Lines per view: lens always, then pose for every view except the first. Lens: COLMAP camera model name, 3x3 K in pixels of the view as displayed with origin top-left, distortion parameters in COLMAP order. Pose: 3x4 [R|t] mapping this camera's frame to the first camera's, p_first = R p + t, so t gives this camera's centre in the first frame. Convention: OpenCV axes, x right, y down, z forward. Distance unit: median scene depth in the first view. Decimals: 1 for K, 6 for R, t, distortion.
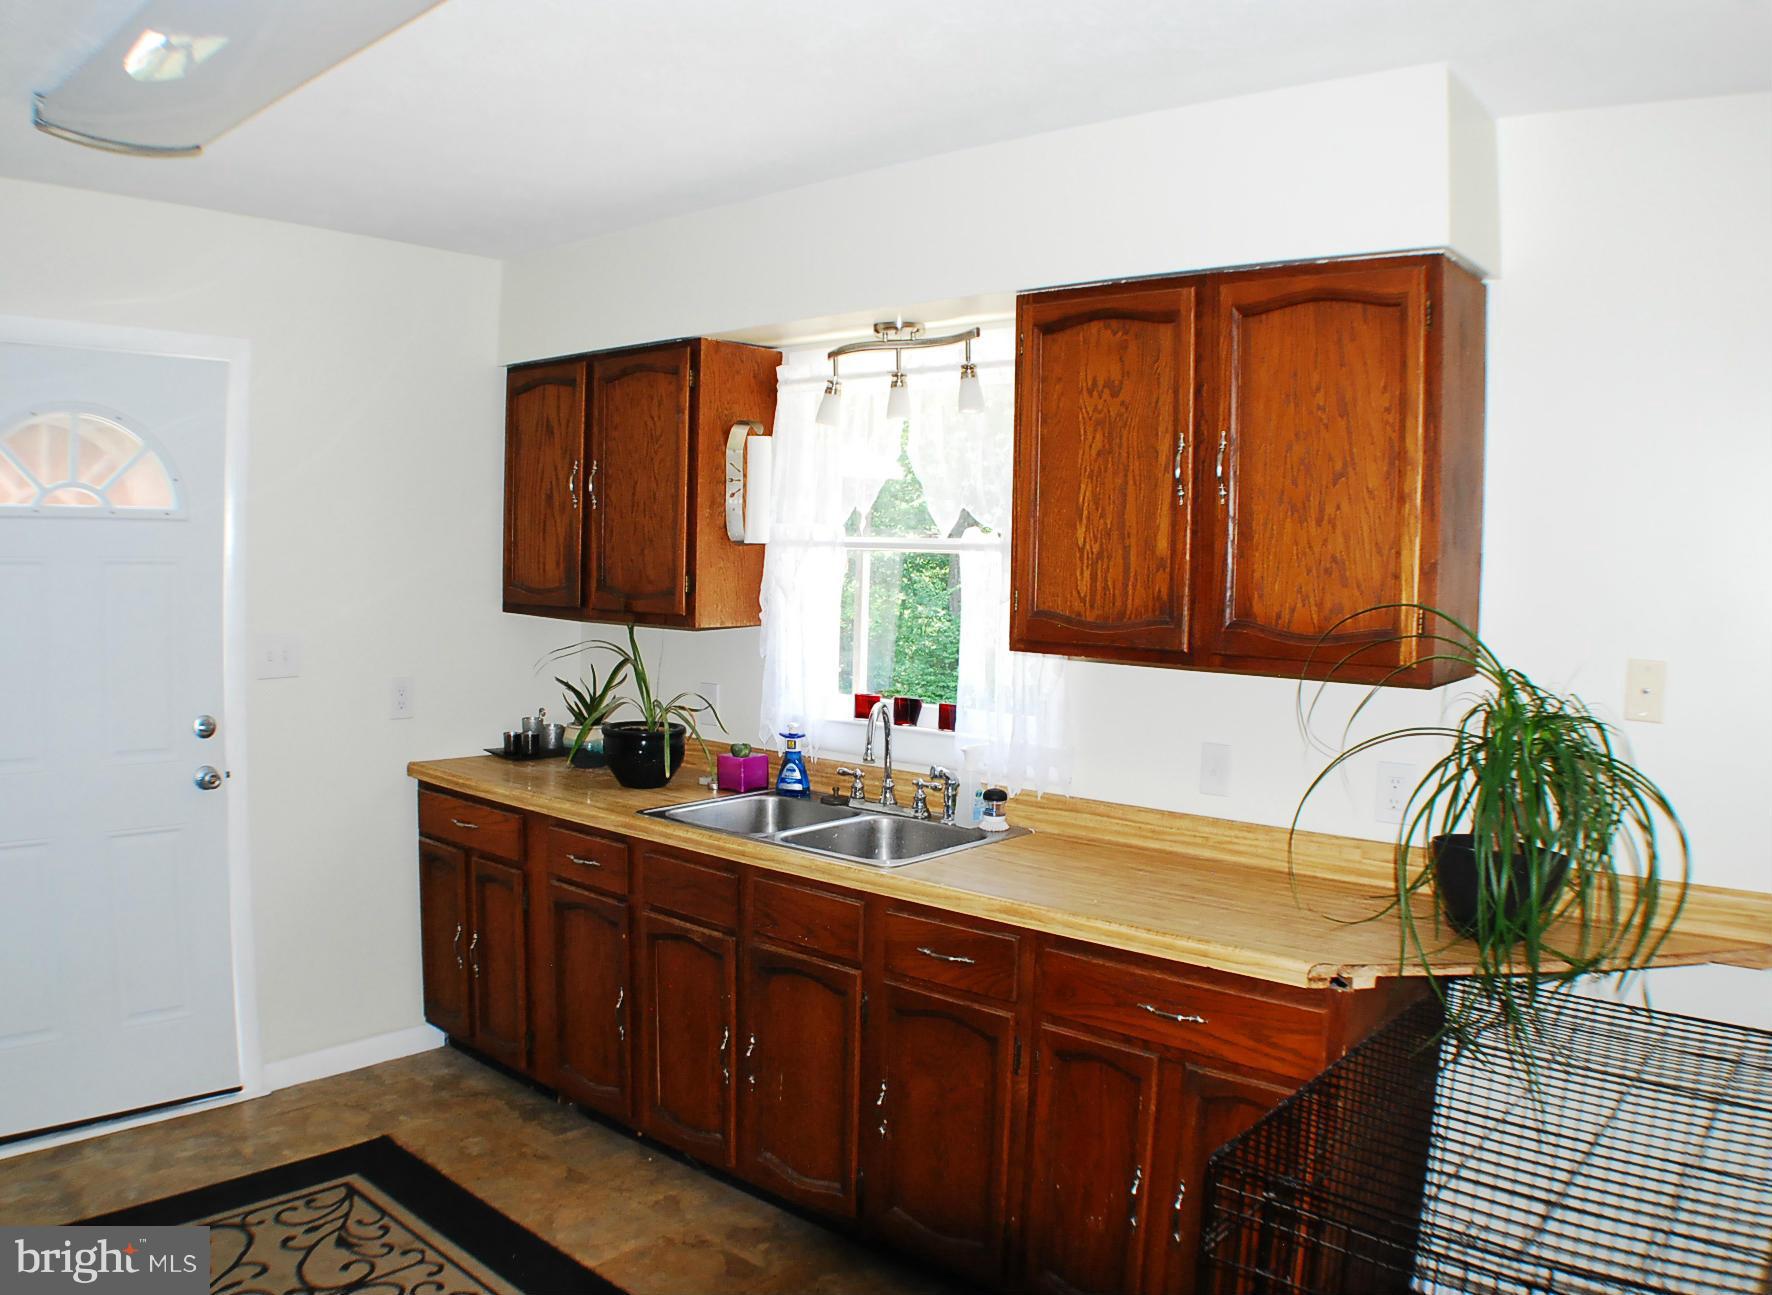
lens RADIAL K [[1455.1, 0, 886.0], [0, 1455.1, 623.0], [0, 0, 1]] dist [-0.211769, 0.125524]
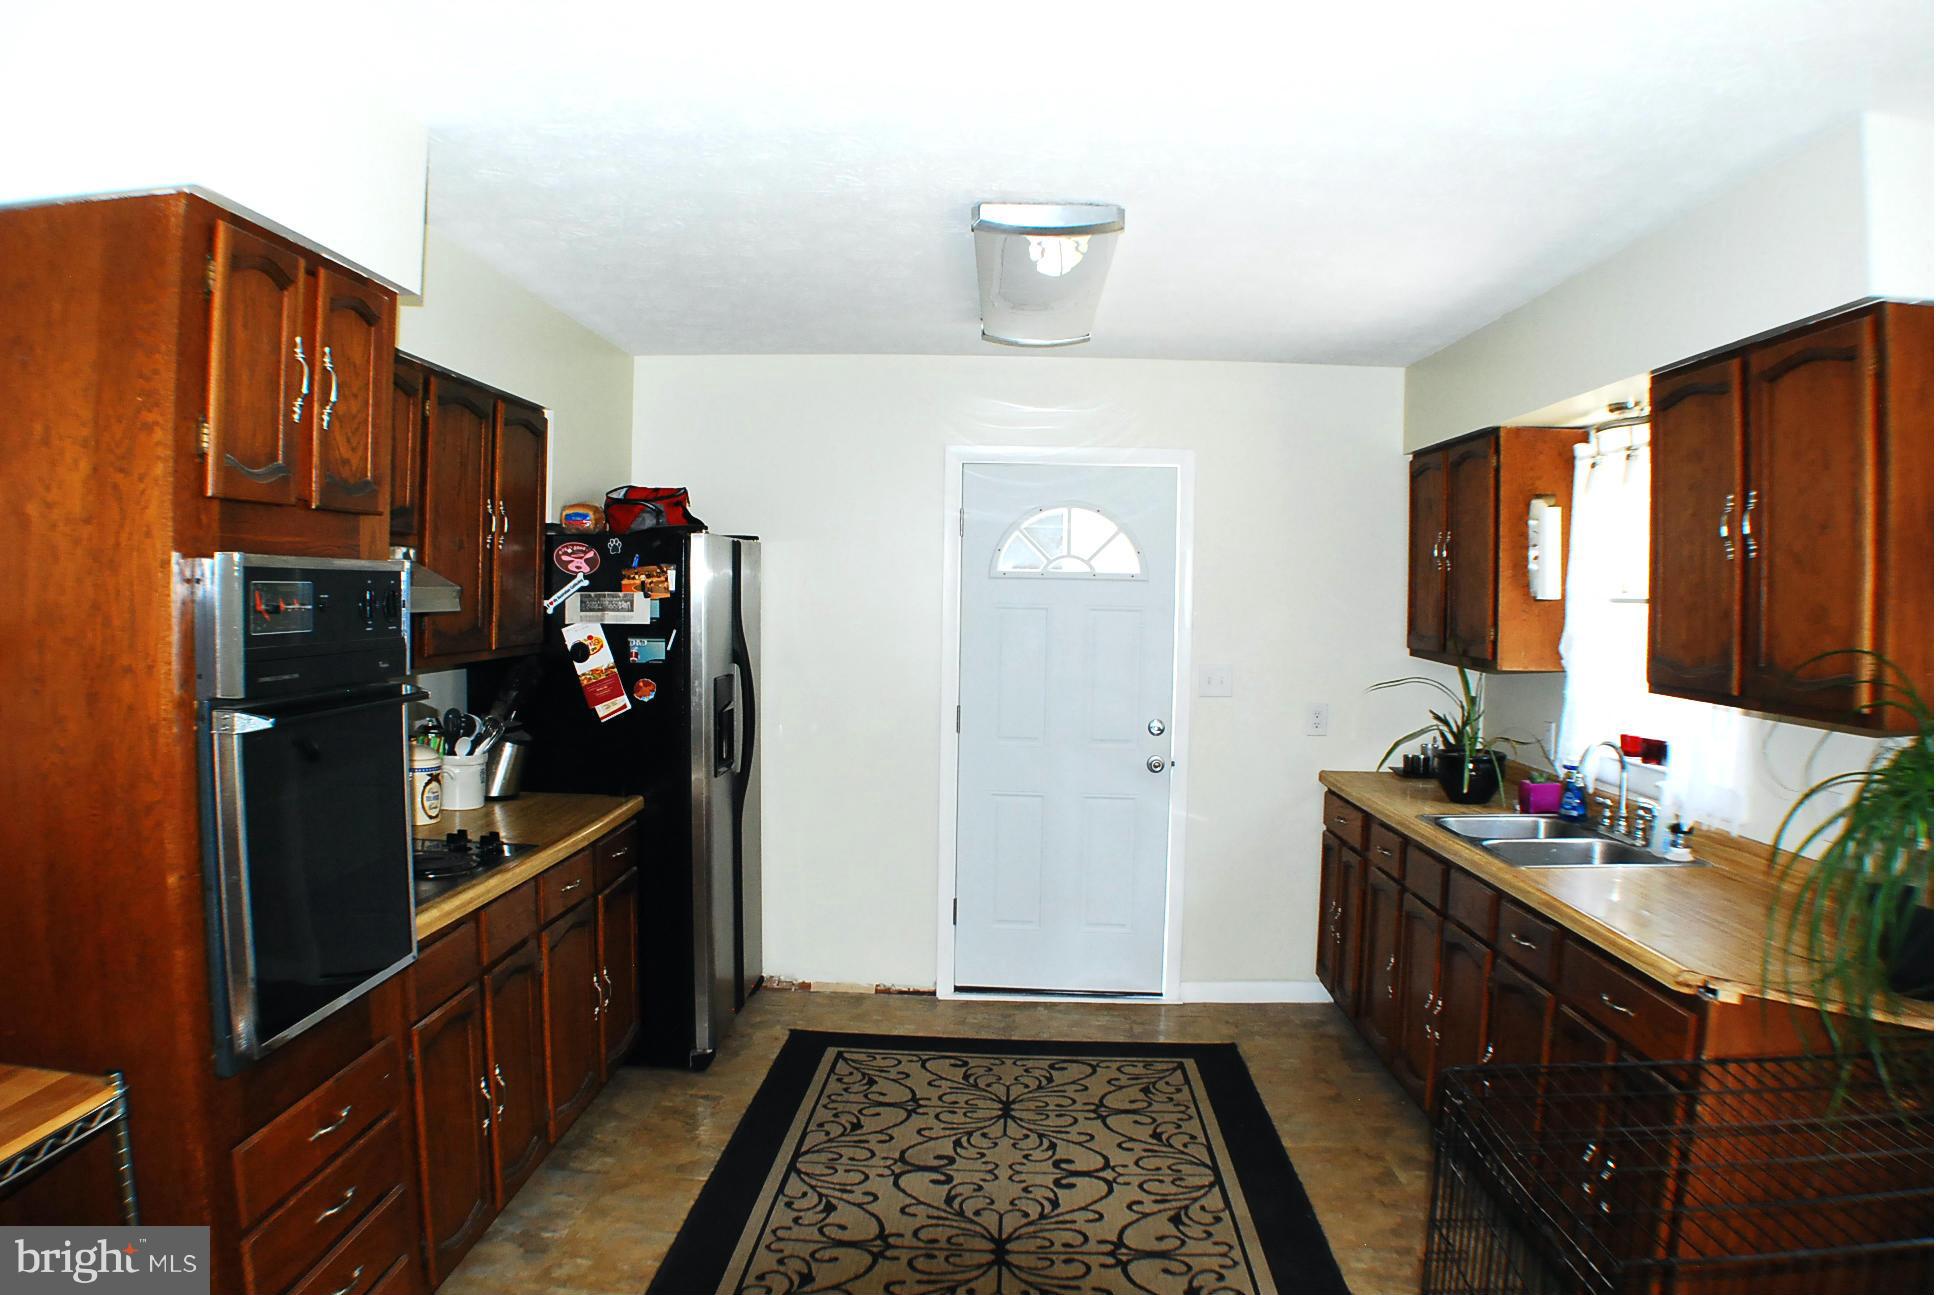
lens RADIAL K [[1392.2, 0, 968.0], [0, 1392.2, 647.5], [0, 0, 1]] dist [-0.002590, -0.000625]
pose [[0.674570, 0.025851, -0.737758, 0.422696], [-0.046111, 0.998911, -0.007159, 0.012867], [0.736770, 0.038848, 0.675027, -0.094555]]
